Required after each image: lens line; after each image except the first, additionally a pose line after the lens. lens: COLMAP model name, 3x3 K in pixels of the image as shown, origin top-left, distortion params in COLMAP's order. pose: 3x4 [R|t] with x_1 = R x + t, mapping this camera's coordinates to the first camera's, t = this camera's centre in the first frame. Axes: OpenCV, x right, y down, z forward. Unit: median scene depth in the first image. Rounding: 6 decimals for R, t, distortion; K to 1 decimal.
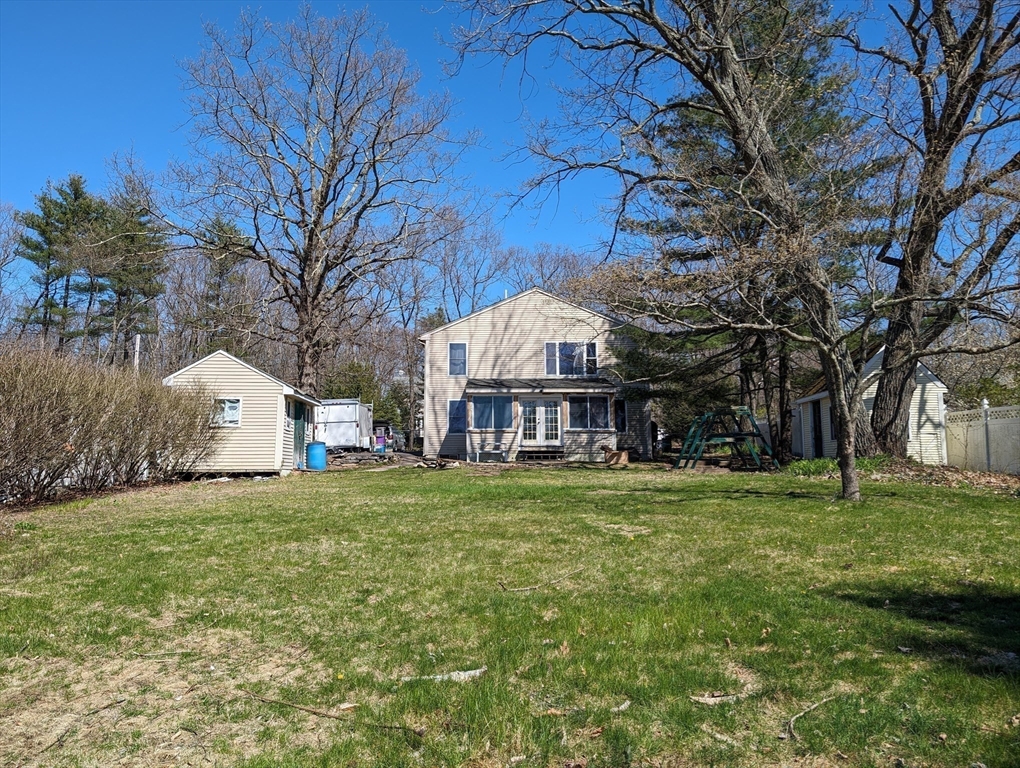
lens RADIAL K [[729.7, 0, 507.9], [0, 729.7, 364.4], [0, 0, 1]] dist [0.005750, -0.000285]
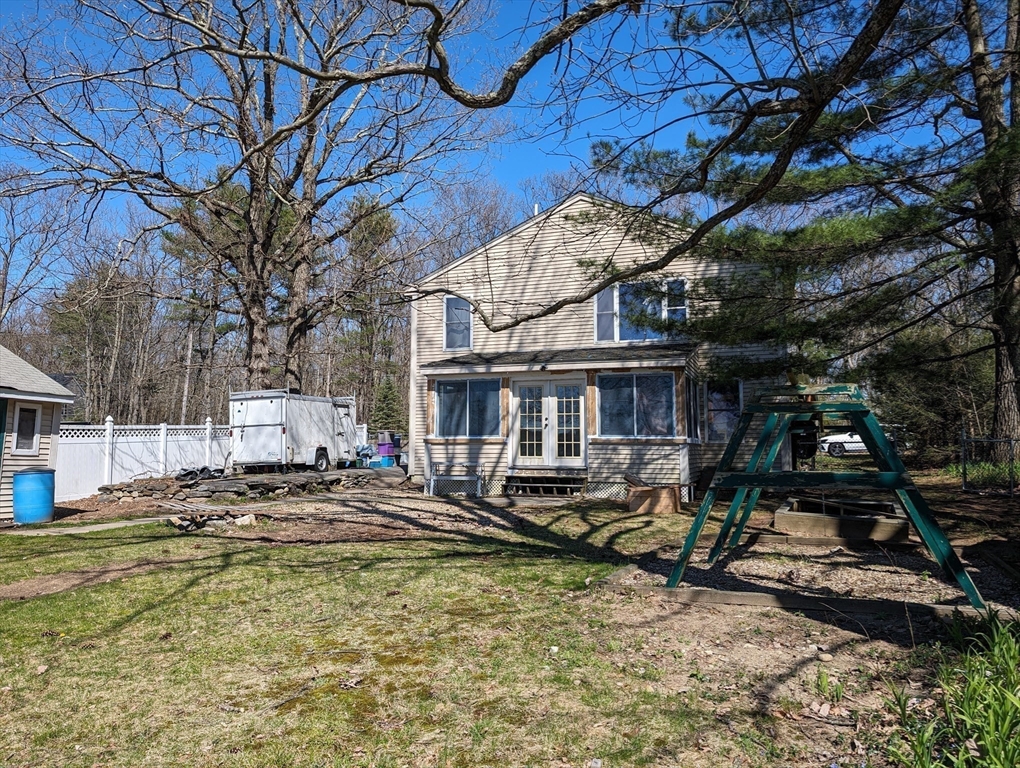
lens RADIAL K [[729.7, 0, 507.9], [0, 729.7, 364.4], [0, 0, 1]] dist [0.005750, -0.000285]
pose [[0.939250, -0.033708, -0.341575, 0.205518], [0.038891, 0.999209, 0.008334, 0.028097], [0.341024, -0.021111, 0.939818, 0.473040]]
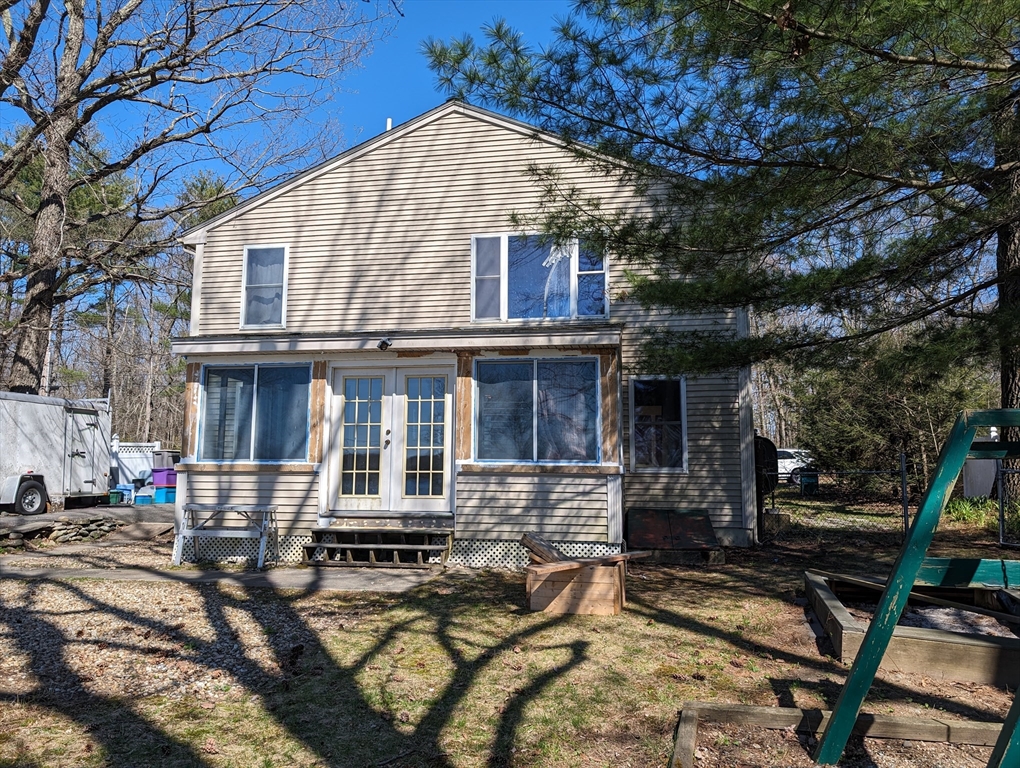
lens RADIAL K [[740.5, 0, 508.9], [0, 740.5, 395.2], [0, 0, 1]] dist [-0.005262, -0.005479]
pose [[0.984224, -0.009238, -0.176688, 0.155921], [0.013978, 0.999575, 0.025600, 0.050699], [0.176376, -0.027666, 0.983934, 0.681694]]
